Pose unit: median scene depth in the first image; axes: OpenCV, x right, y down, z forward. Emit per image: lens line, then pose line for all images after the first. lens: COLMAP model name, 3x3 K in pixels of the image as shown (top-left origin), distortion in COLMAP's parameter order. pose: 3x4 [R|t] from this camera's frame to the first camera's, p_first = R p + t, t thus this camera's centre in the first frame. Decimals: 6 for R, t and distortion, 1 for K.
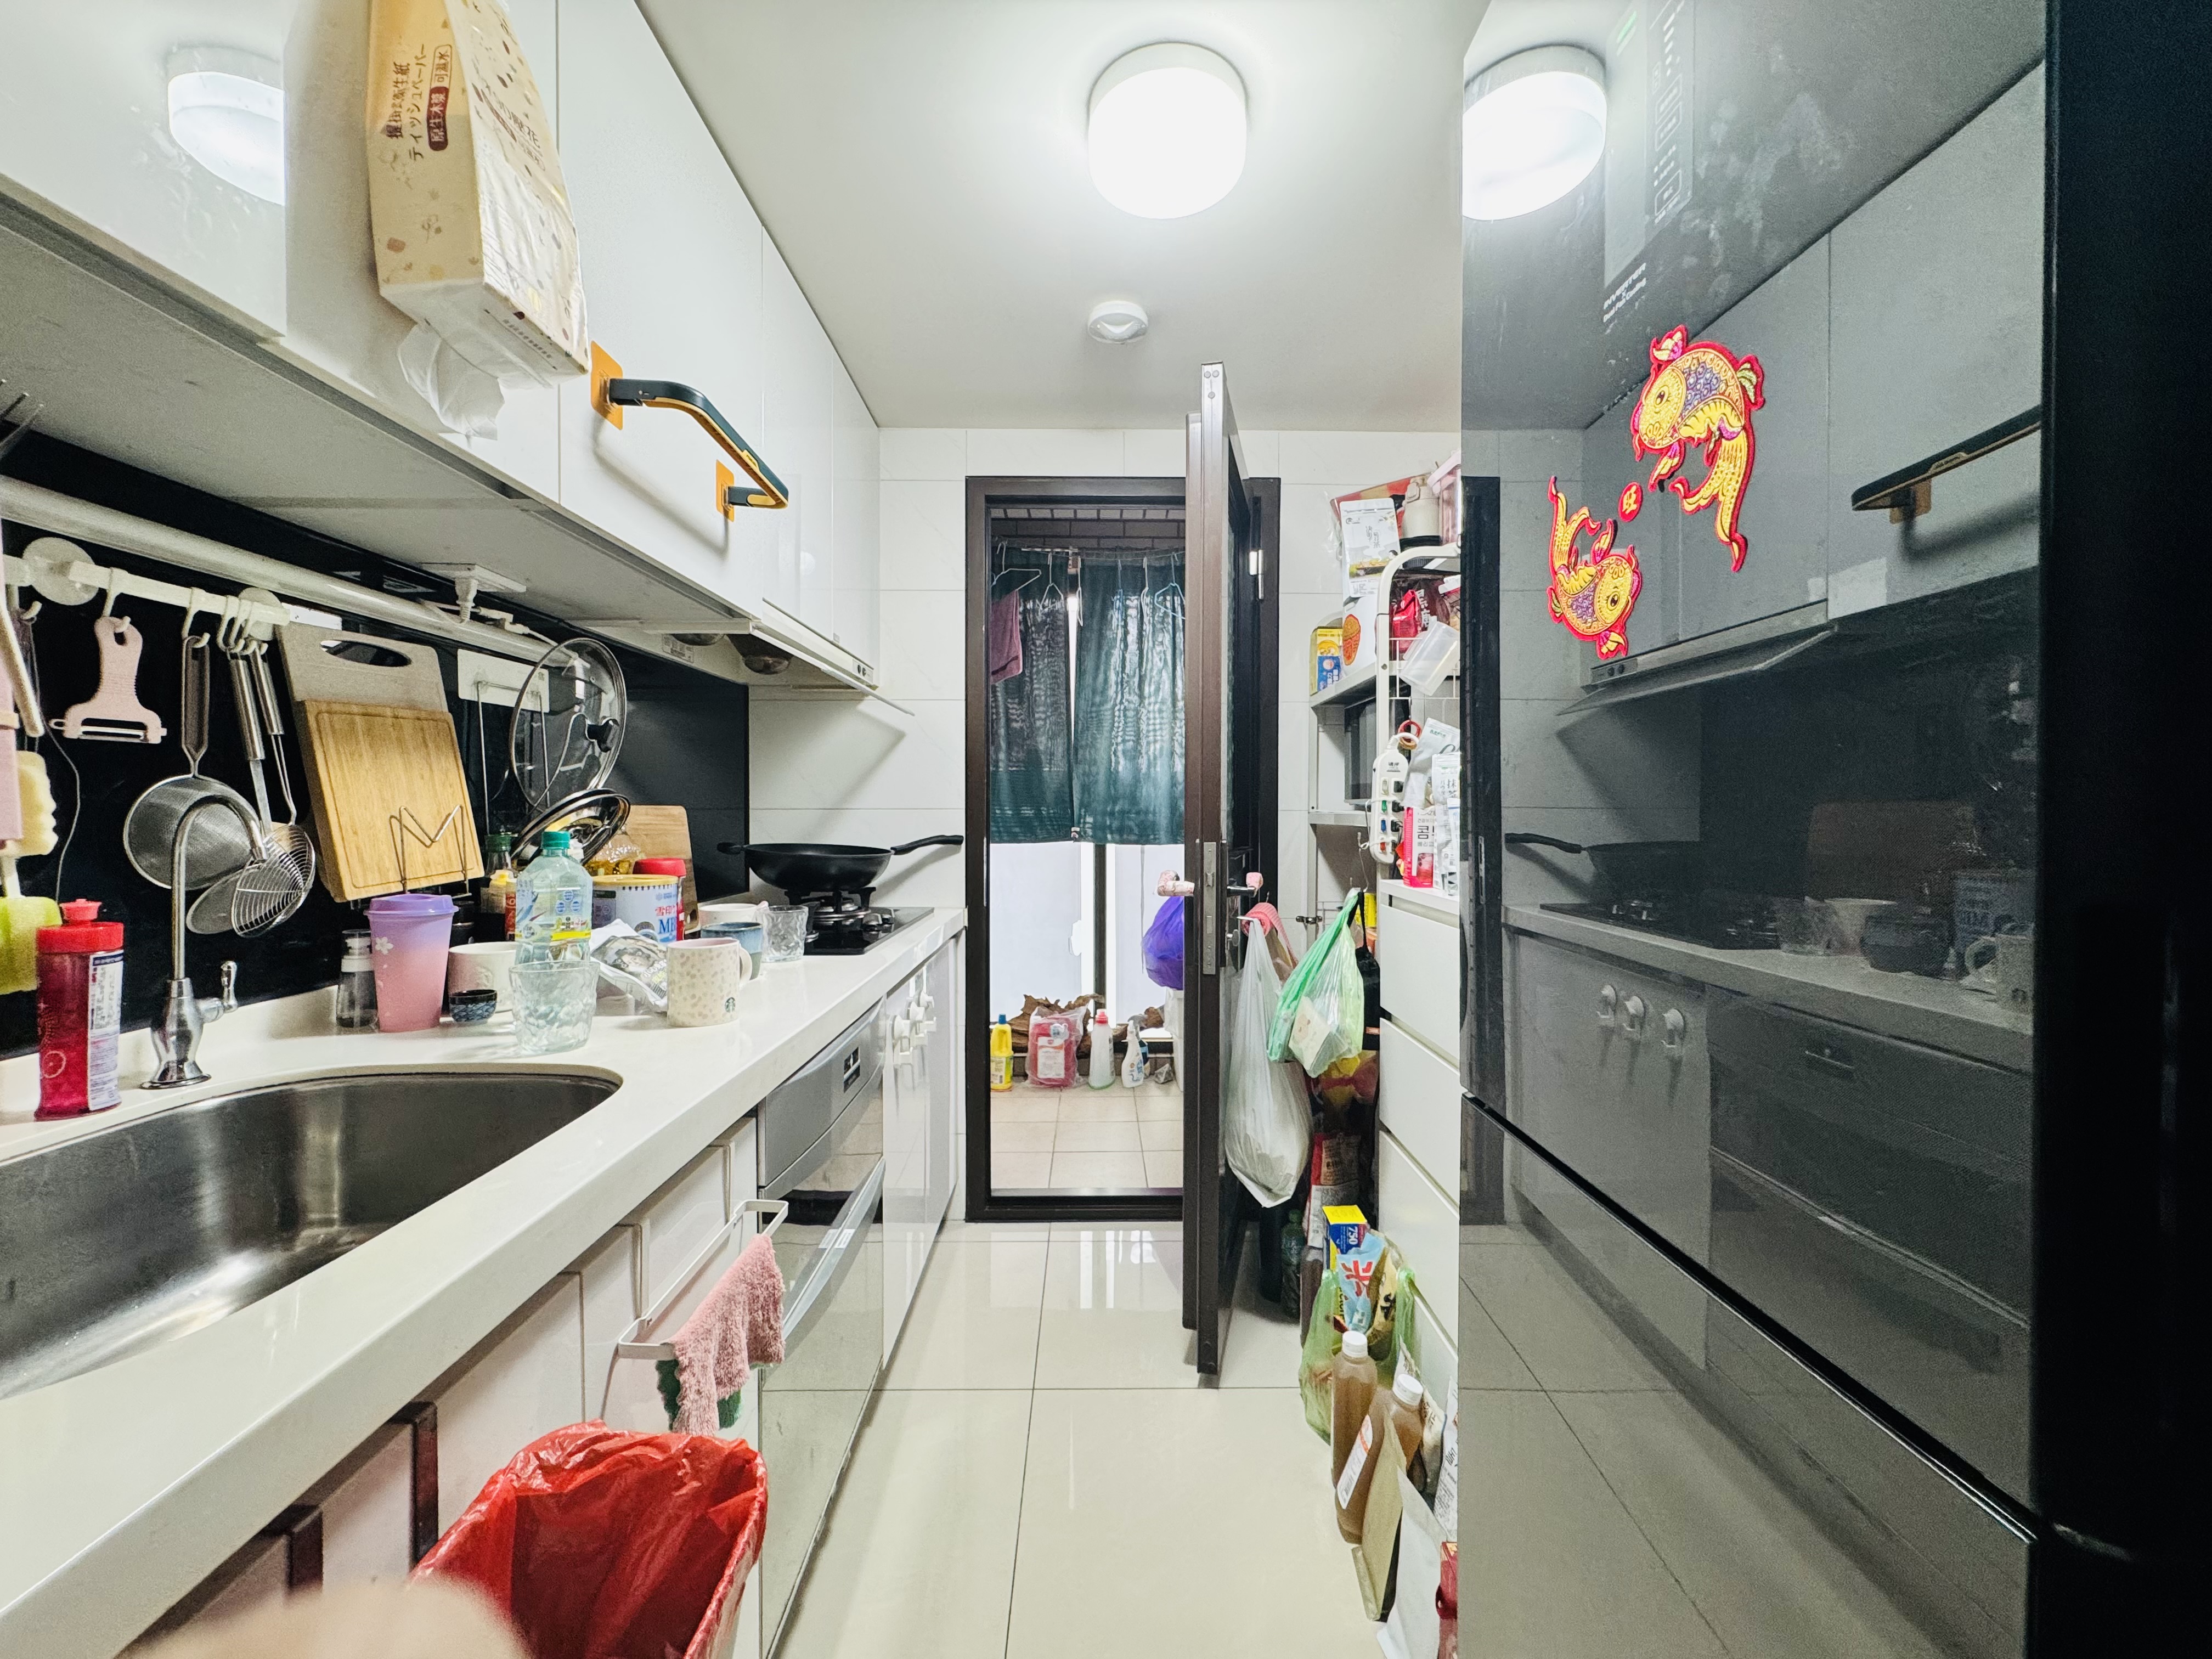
lens RADIAL K [[880.4, 0, 1096.6], [0, 880.4, 819.8], [0, 0, 1]] dist [-0.001067, 0.000444]
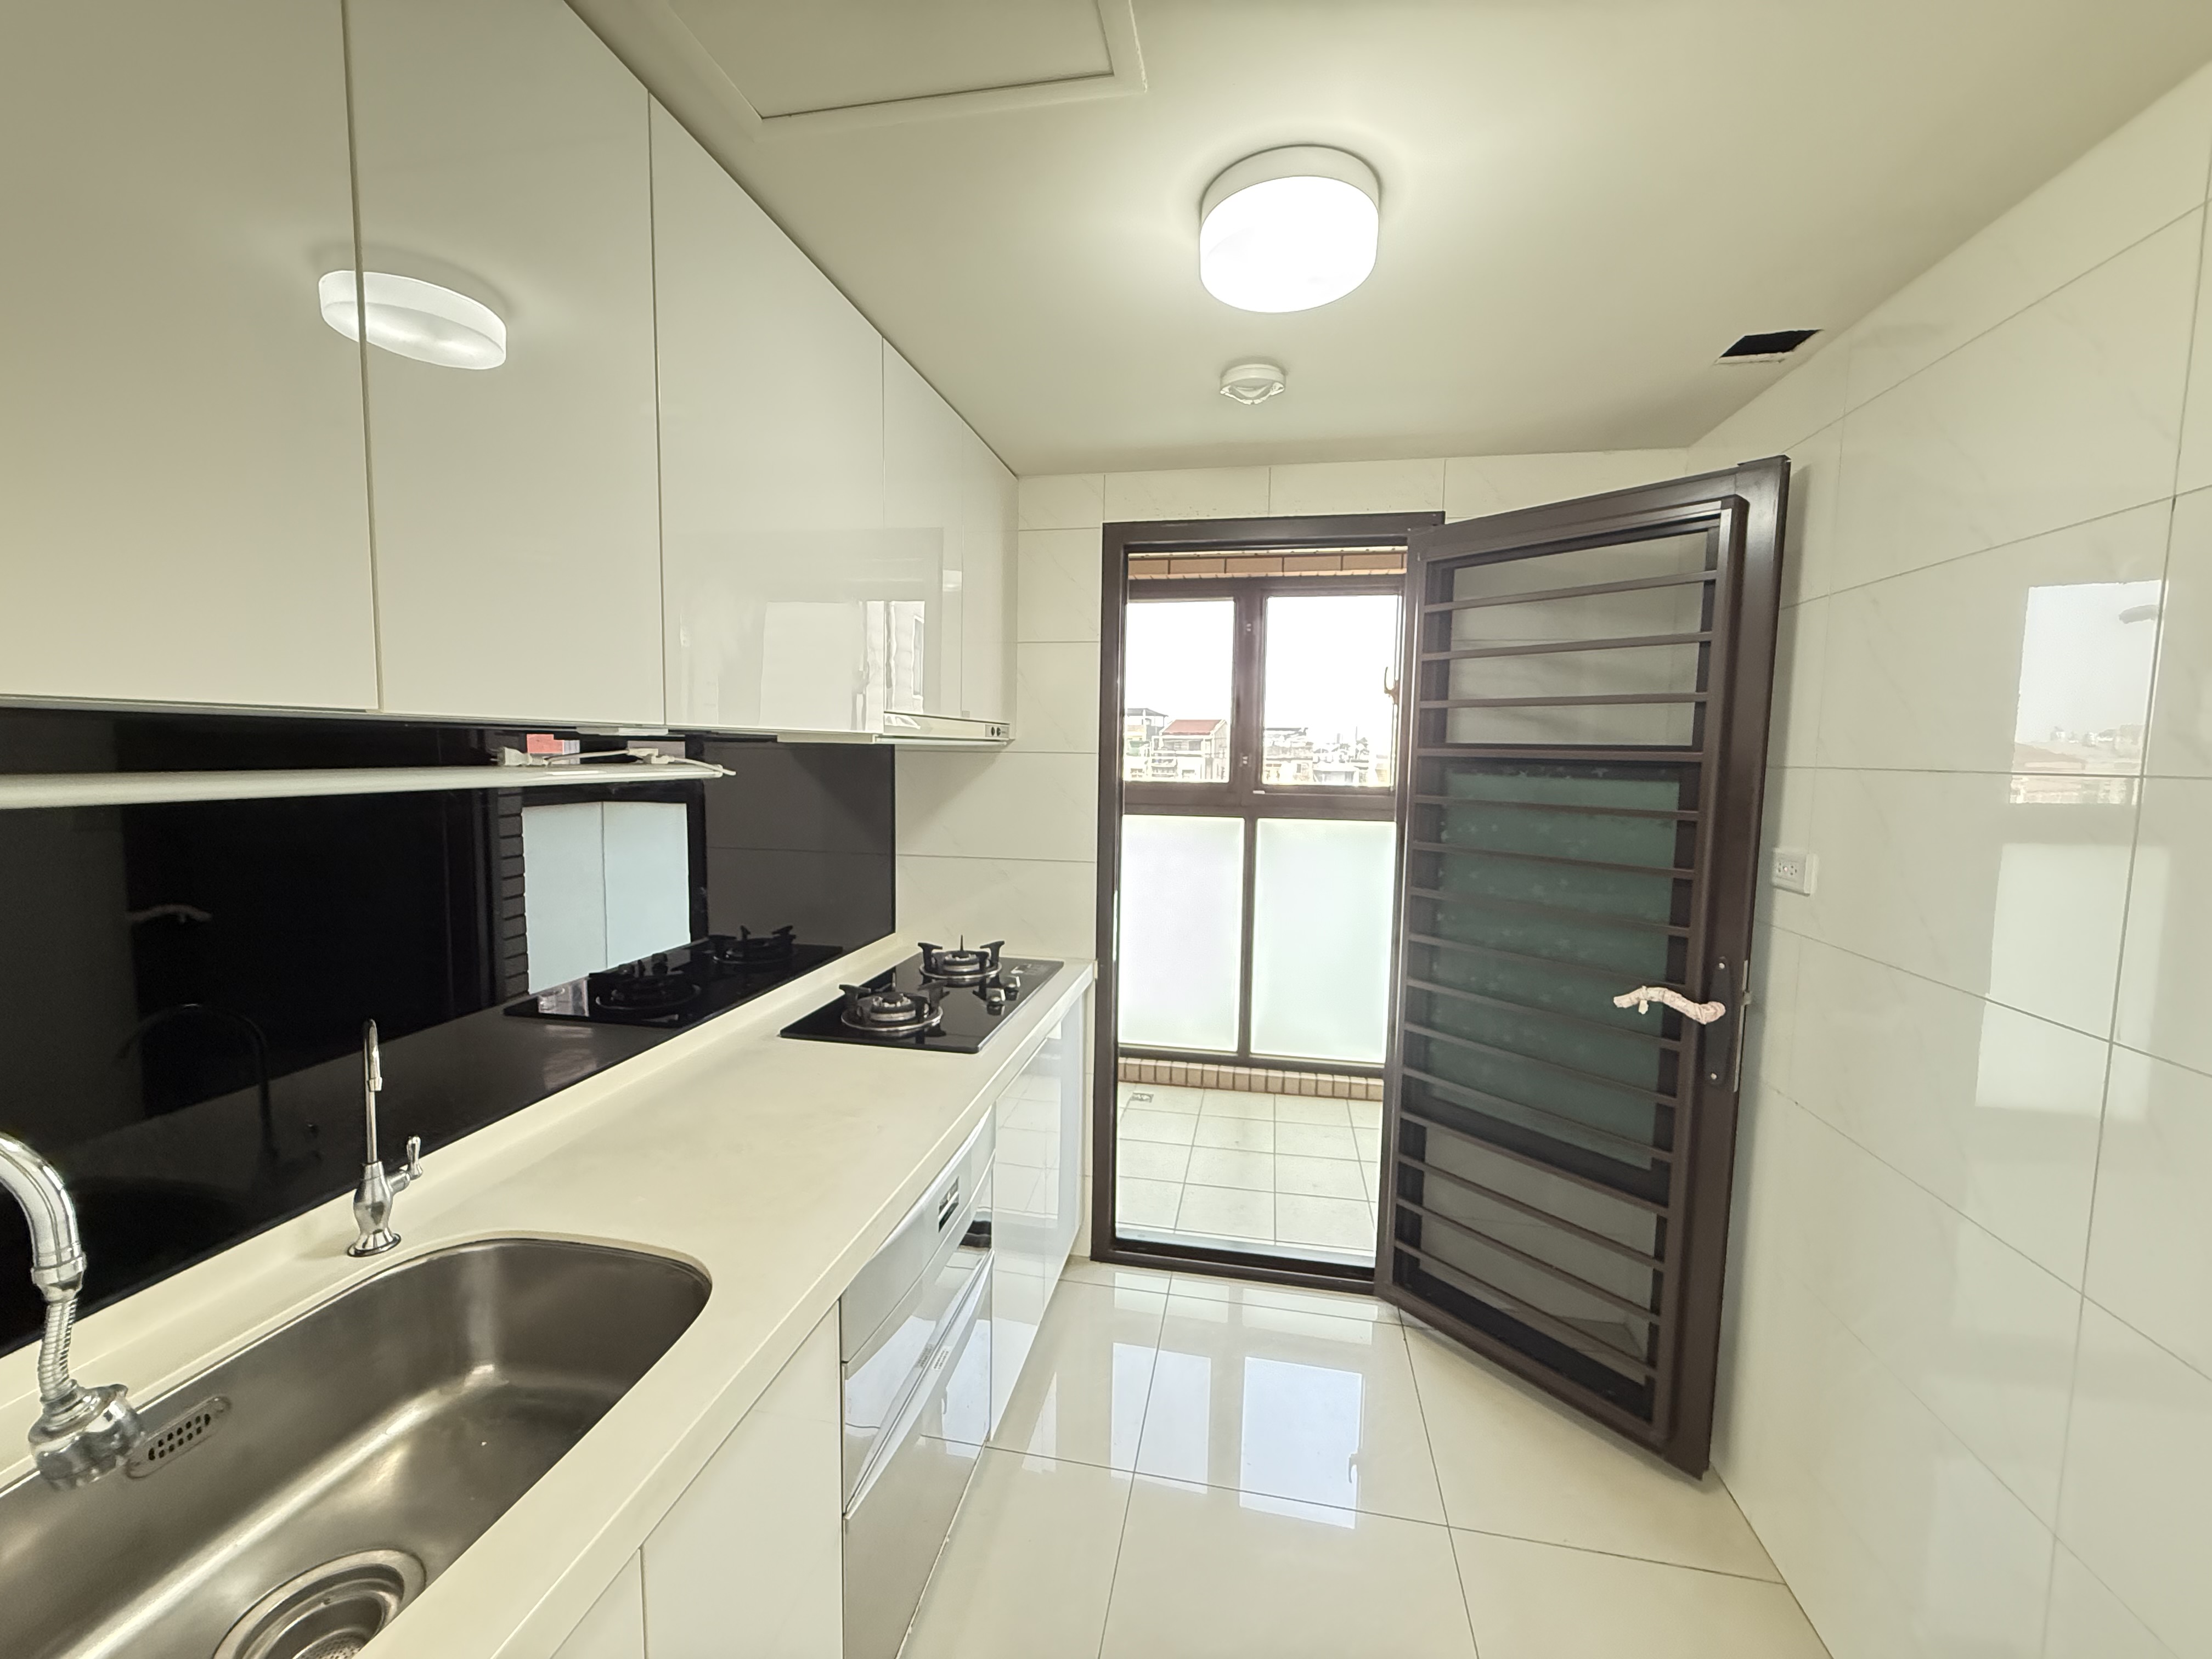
lens RADIAL K [[886.0, 0, 1093.8], [0, 886.0, 825.7], [0, 0, 1]] dist [0.002552, 0.000005]
pose [[0.979672, 0.032425, -0.197968, 0.076784], [-0.017640, 0.996952, 0.075997, -0.225225], [0.199828, -0.070960, 0.977258, 0.035071]]
